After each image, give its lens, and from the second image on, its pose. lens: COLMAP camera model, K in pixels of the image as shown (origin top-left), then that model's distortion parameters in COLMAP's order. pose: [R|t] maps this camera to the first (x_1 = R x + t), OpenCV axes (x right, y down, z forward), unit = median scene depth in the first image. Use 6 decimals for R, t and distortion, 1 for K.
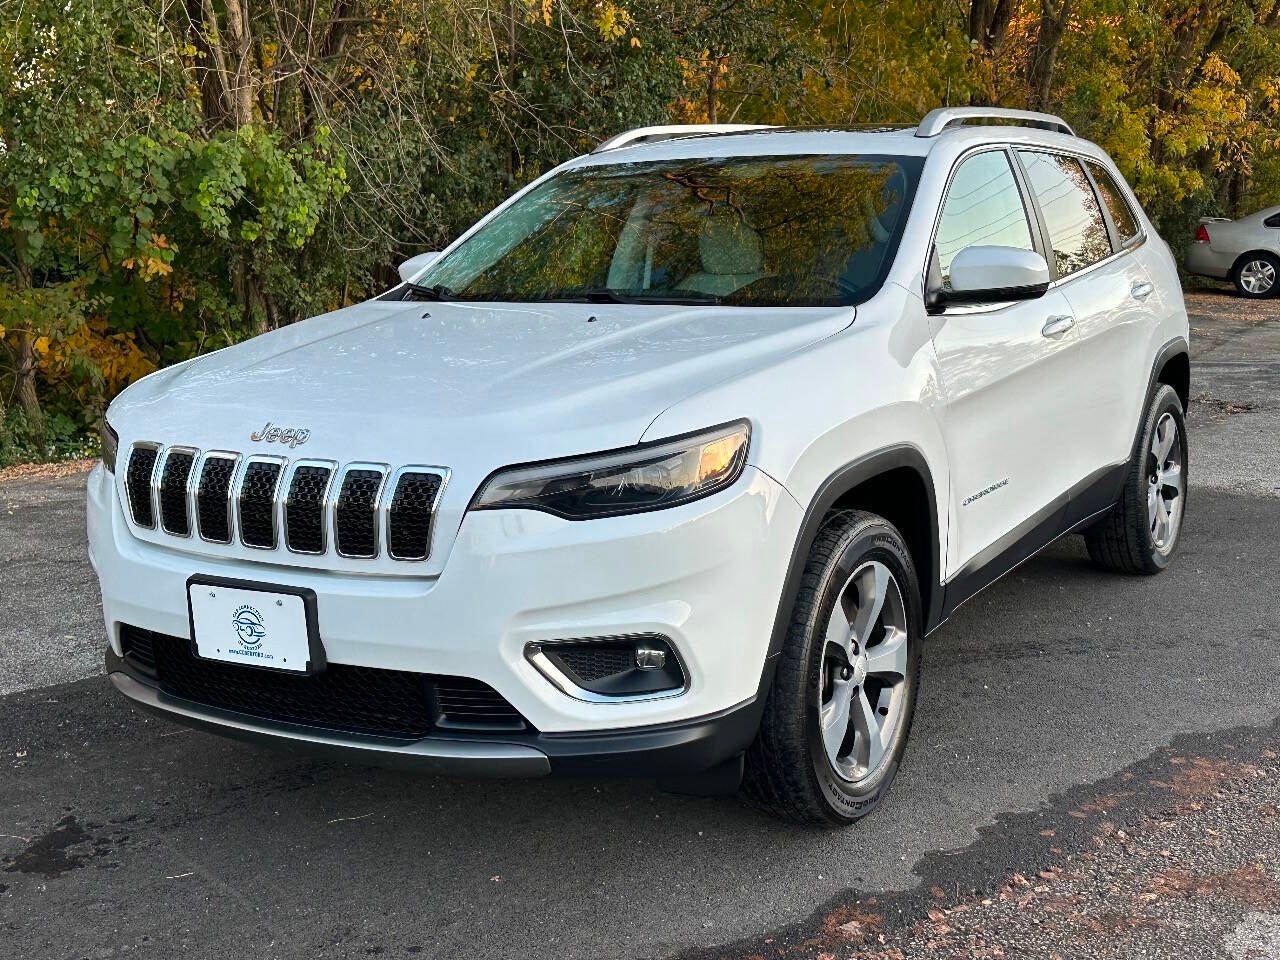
lens RADIAL K [[1531.0, 0, 643.2], [0, 1531.0, 482.9], [0, 0, 1]] dist [0.223460, -0.497224]
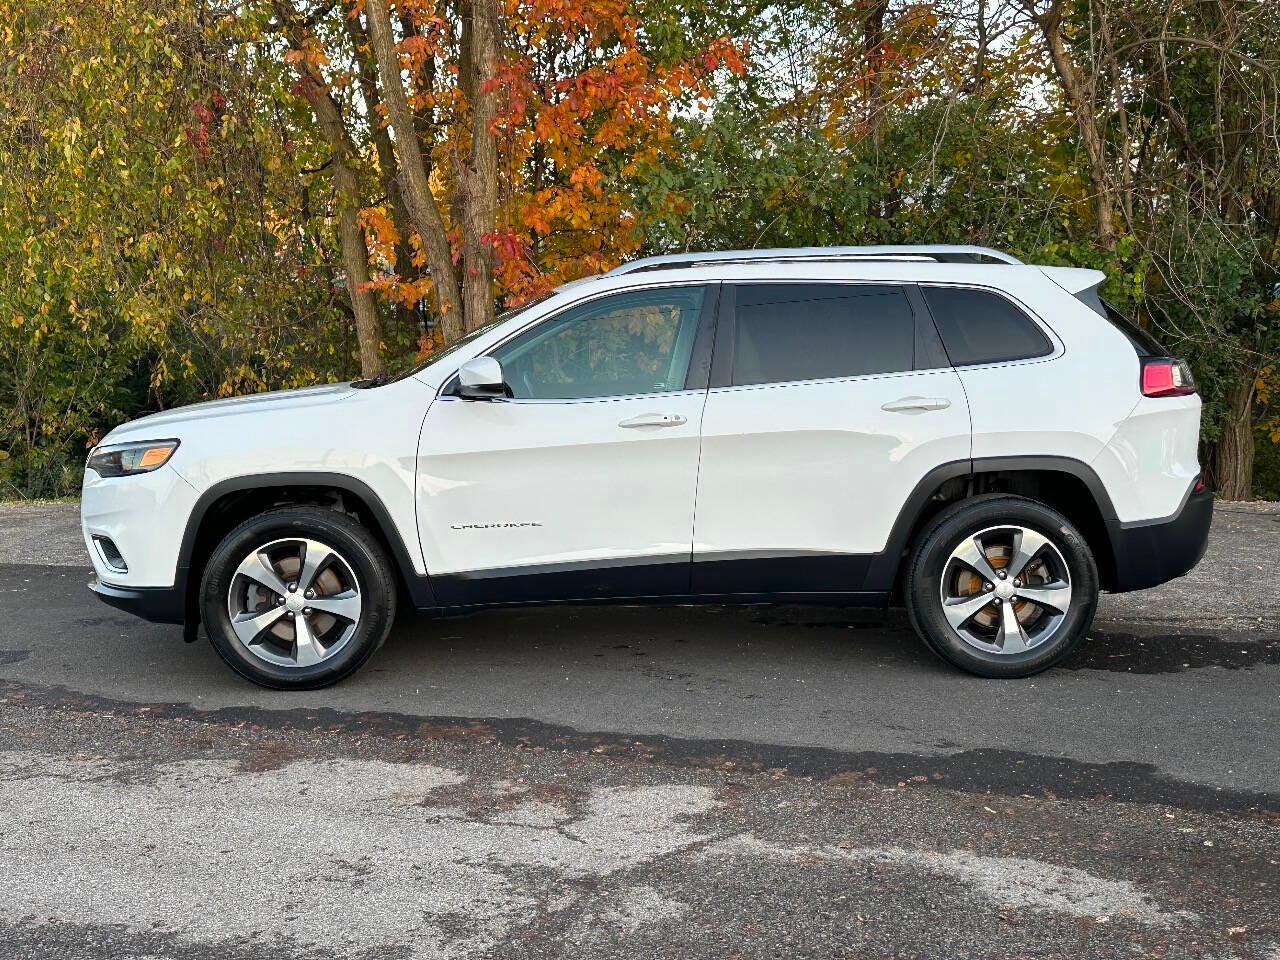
lens RADIAL K [[1531.0, 0, 643.2], [0, 1531.0, 482.9], [0, 0, 1]] dist [0.223460, -0.497224]
pose [[0.528044, 0.090303, -0.844402, 1.738384], [-0.145065, 0.989307, 0.015083, -0.086833], [0.836735, 0.114529, 0.535497, 0.399479]]
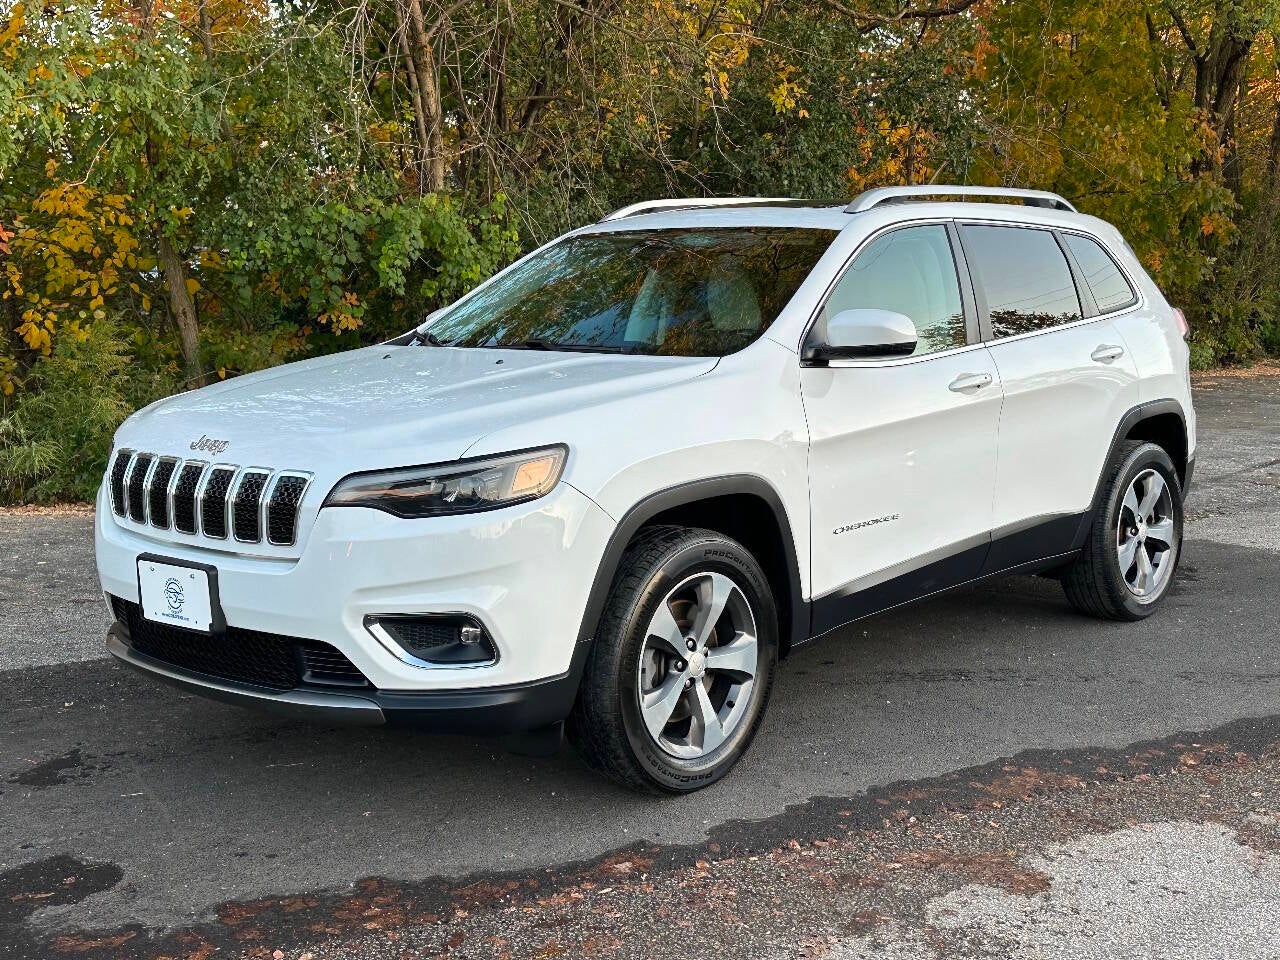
lens RADIAL K [[1541.9, 0, 643.9], [0, 1541.9, 484.9], [0, 0, 1]] dist [0.206247, -0.461386]
pose [[0.983349, 0.035765, -0.178174, 0.304444], [-0.042449, 0.998525, -0.033840, 0.026265], [0.176701, 0.040840, 0.983417, -0.168752]]
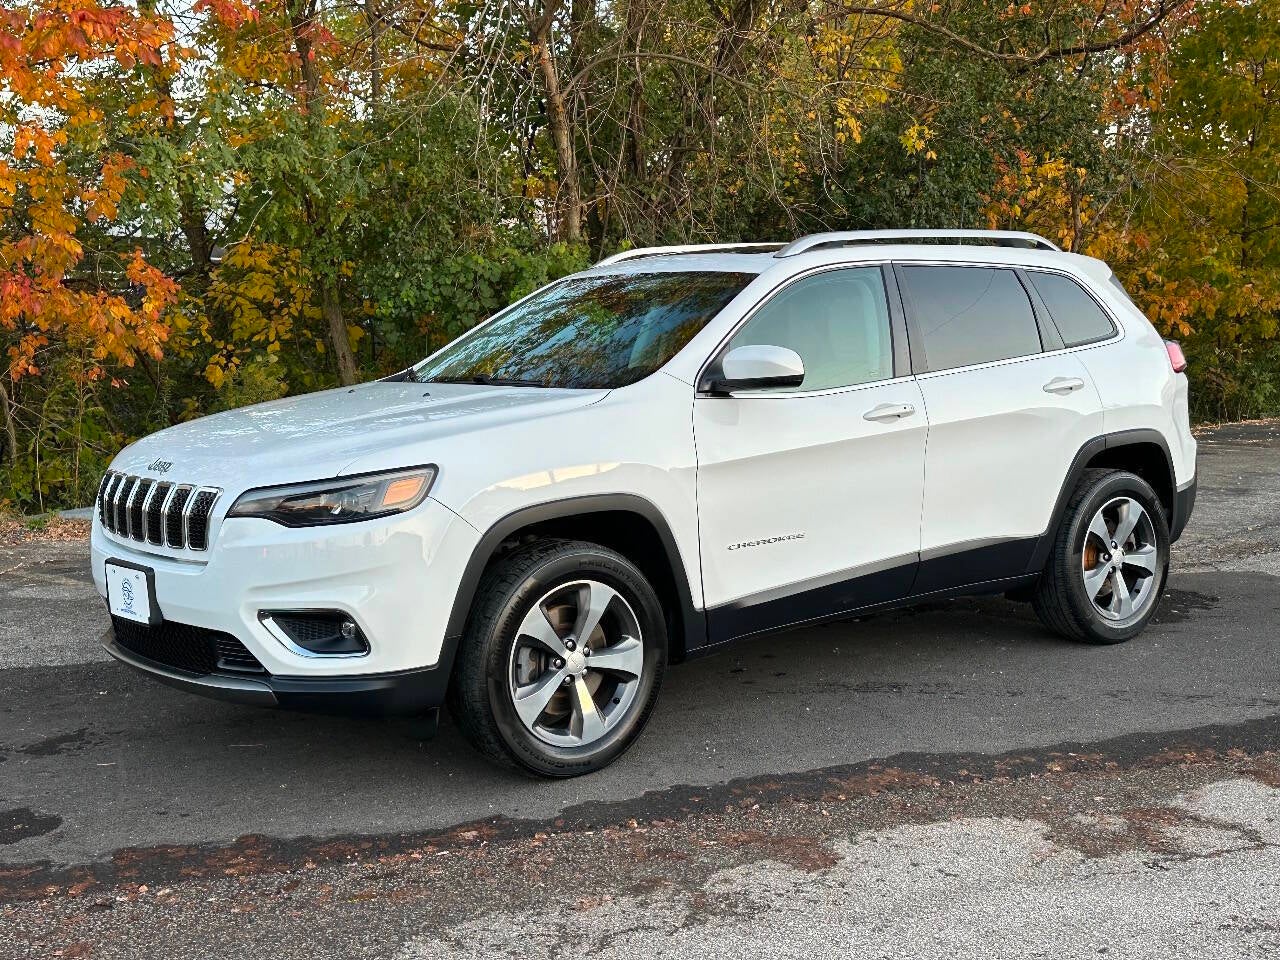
lens RADIAL K [[1535.5, 0, 637.9], [0, 1535.5, 476.0], [0, 0, 1]] dist [0.217501, -0.503342]
pose [[0.940086, 0.032963, -0.339339, 0.627642], [-0.055220, 0.996895, -0.056140, 0.033119], [0.336435, 0.071515, 0.938987, -0.225407]]
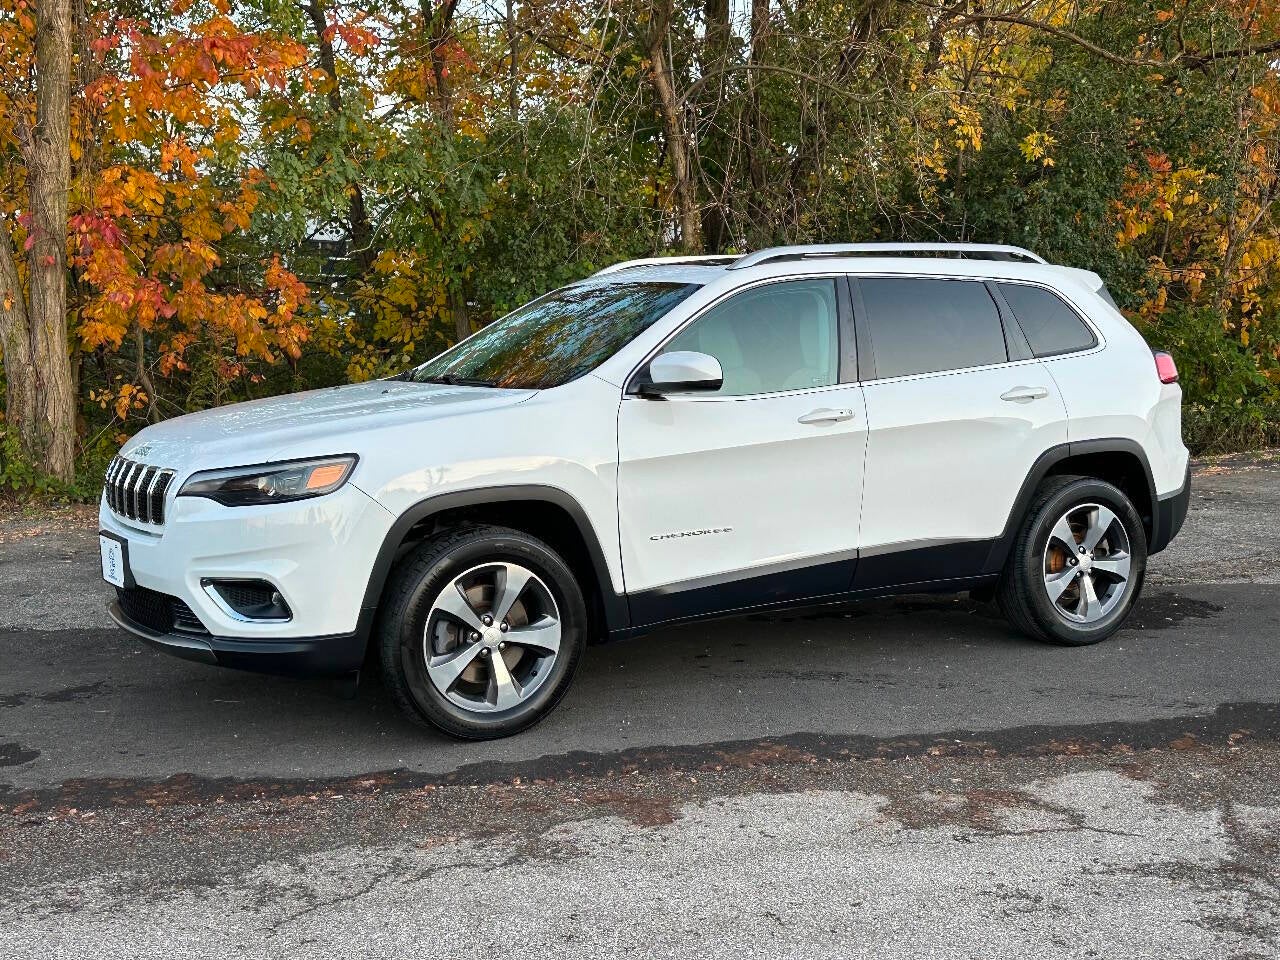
lens RADIAL K [[1535.8, 0, 641.9], [0, 1535.8, 484.2], [0, 0, 1]] dist [0.211511, -0.483512]
pose [[0.883377, 0.057050, -0.465178, 0.926922], [-0.086845, 0.995300, -0.042855, 0.027912], [0.460547, 0.078256, 0.884179, -0.227547]]
